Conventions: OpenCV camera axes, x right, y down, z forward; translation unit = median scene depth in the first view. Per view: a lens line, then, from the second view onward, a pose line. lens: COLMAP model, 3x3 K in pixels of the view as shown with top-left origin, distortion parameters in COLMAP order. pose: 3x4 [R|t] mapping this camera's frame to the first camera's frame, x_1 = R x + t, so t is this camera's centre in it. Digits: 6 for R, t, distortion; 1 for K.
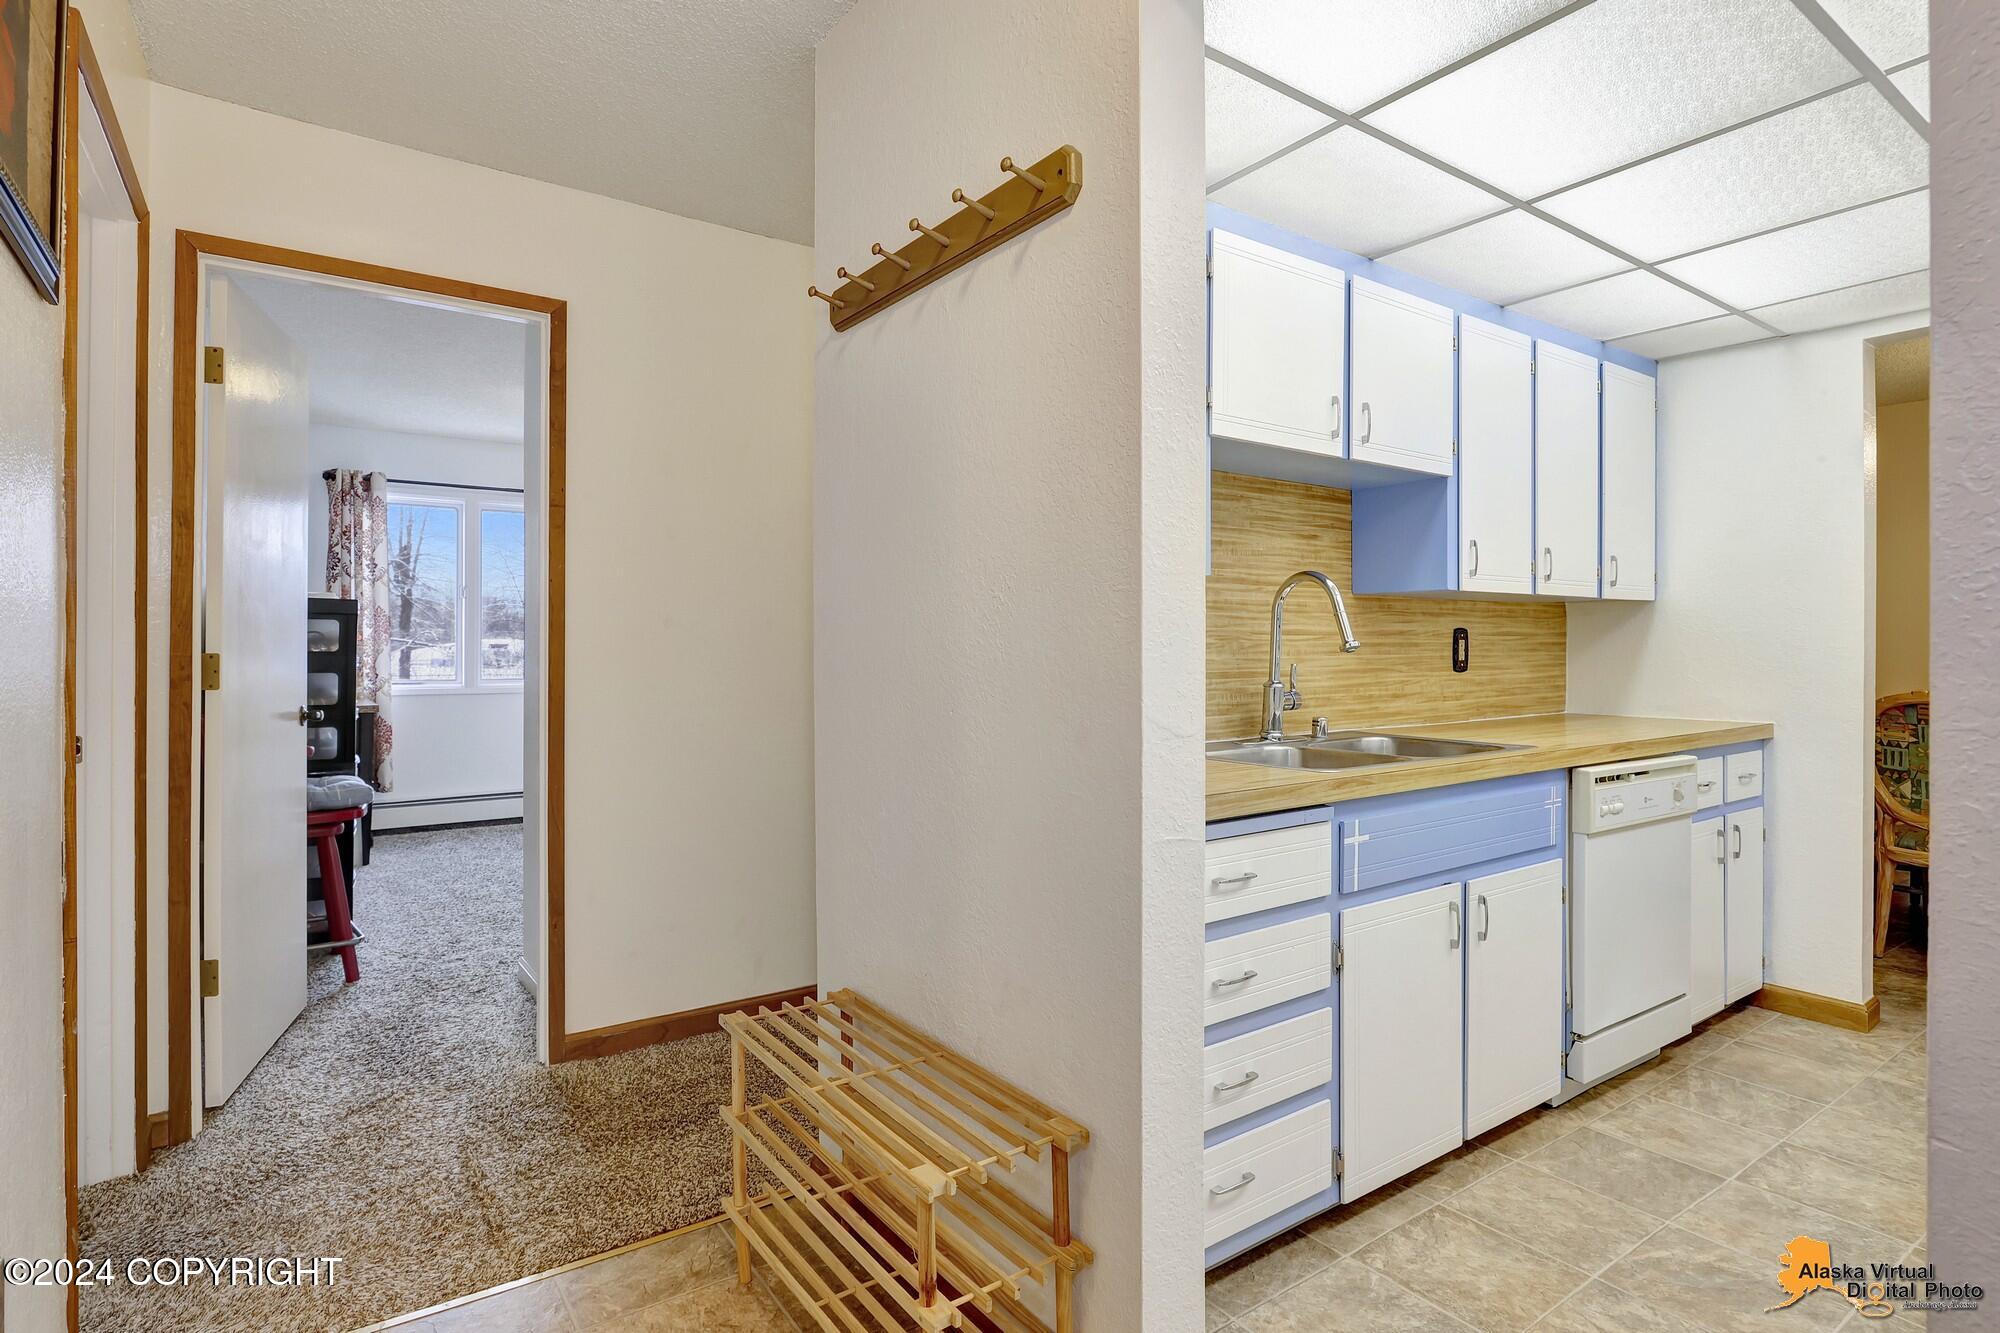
lens RADIAL K [[1006.4, 0, 990.5], [0, 1006.4, 665.0], [0, 0, 1]] dist [-0.011350, -0.000636]
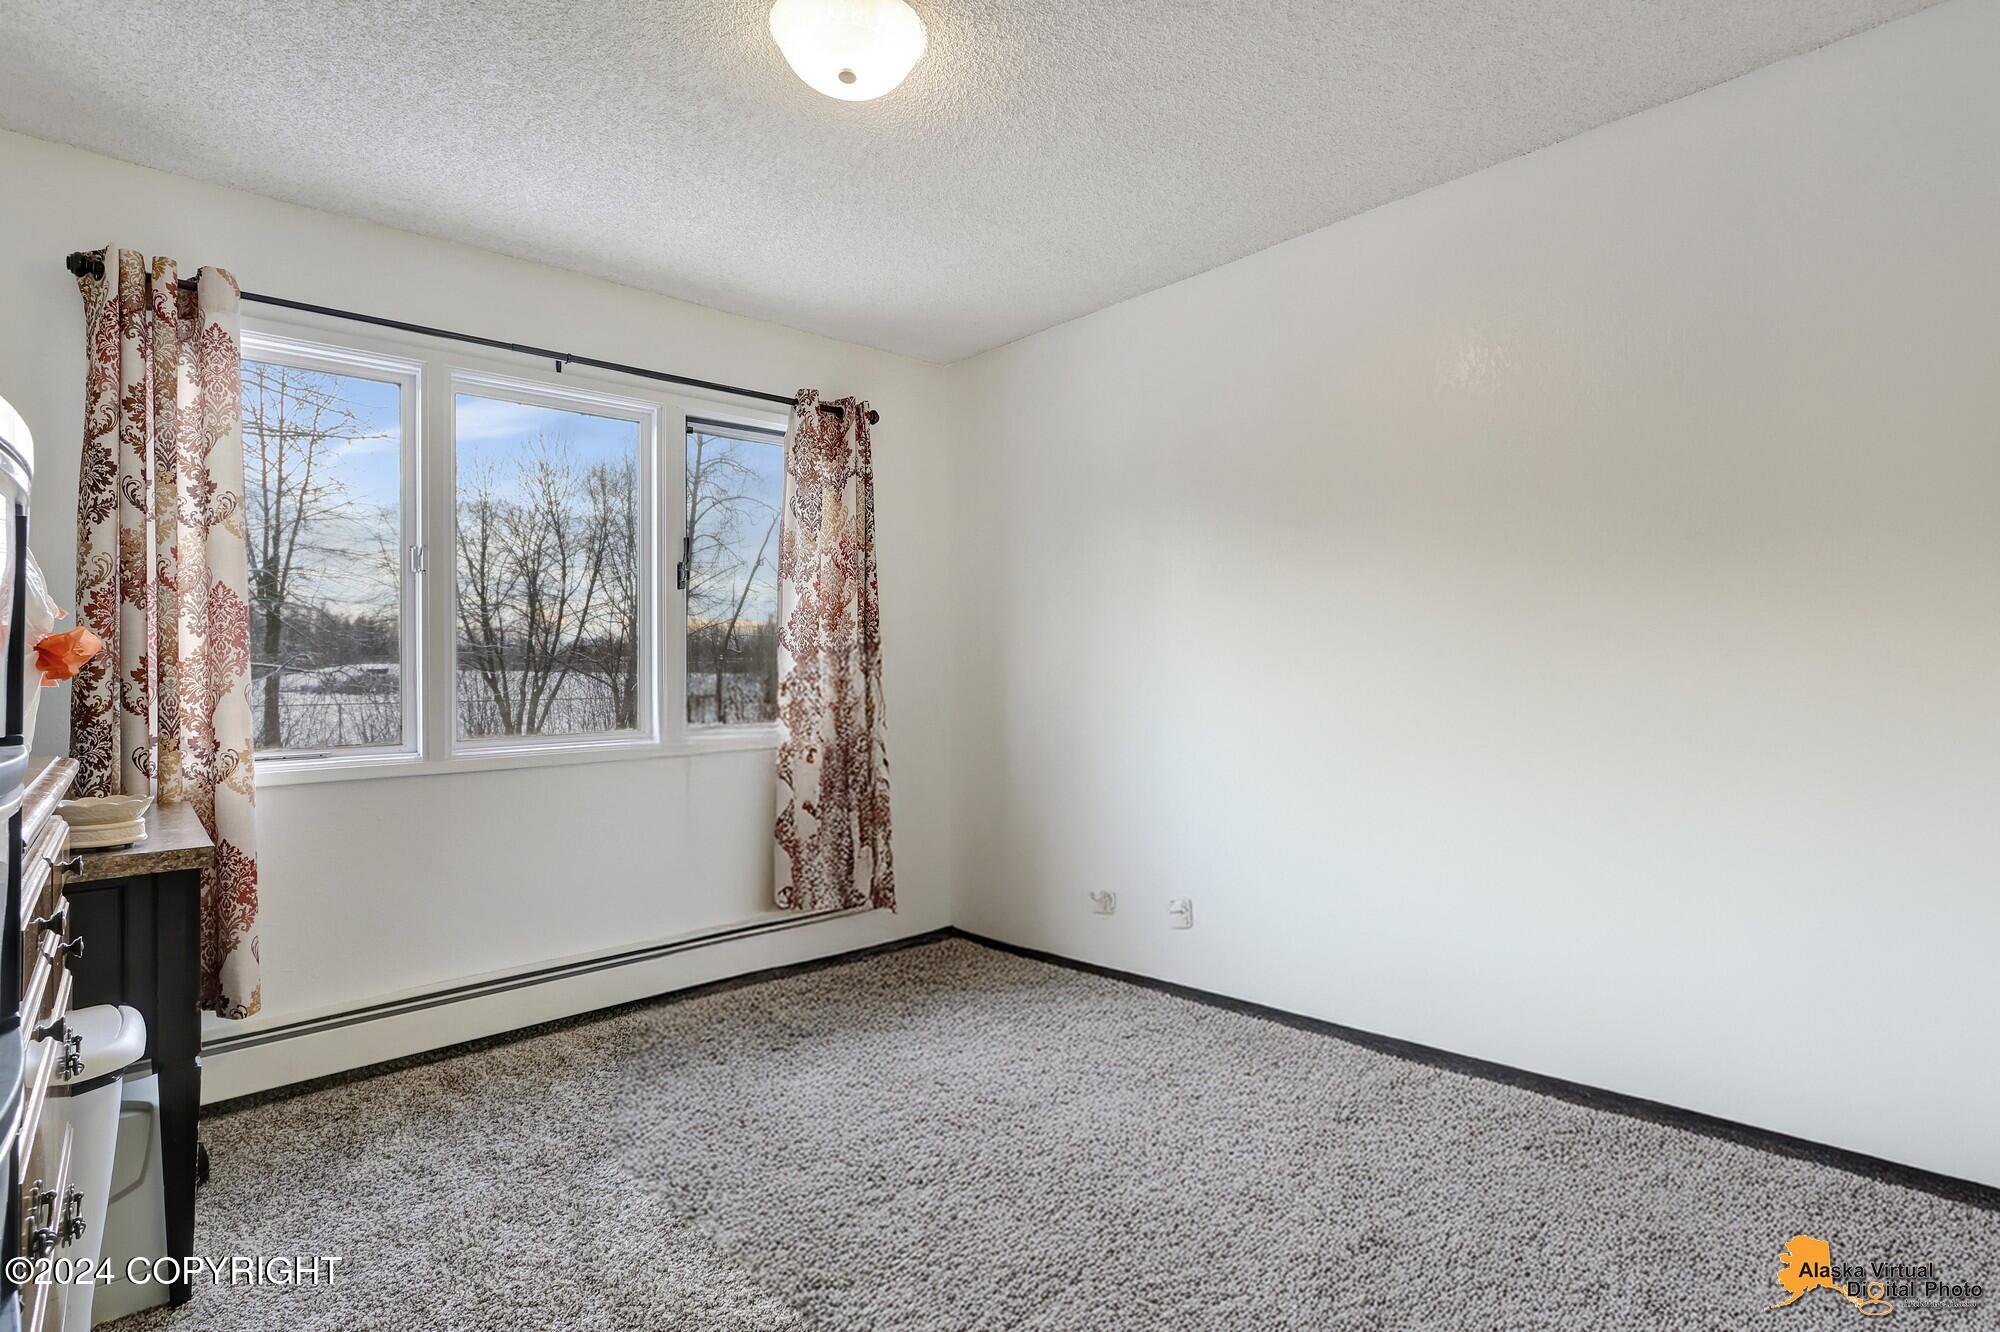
lens RADIAL K [[972.9, 0, 1015.6], [0, 972.9, 682.2], [0, 0, 1]] dist [-0.014973, 0.001245]
pose [[0.991688, -0.010541, 0.128237, -0.326763], [0.010823, 0.999940, -0.001505, -0.012049], [-0.128213, 0.002880, 0.991742, 0.548559]]
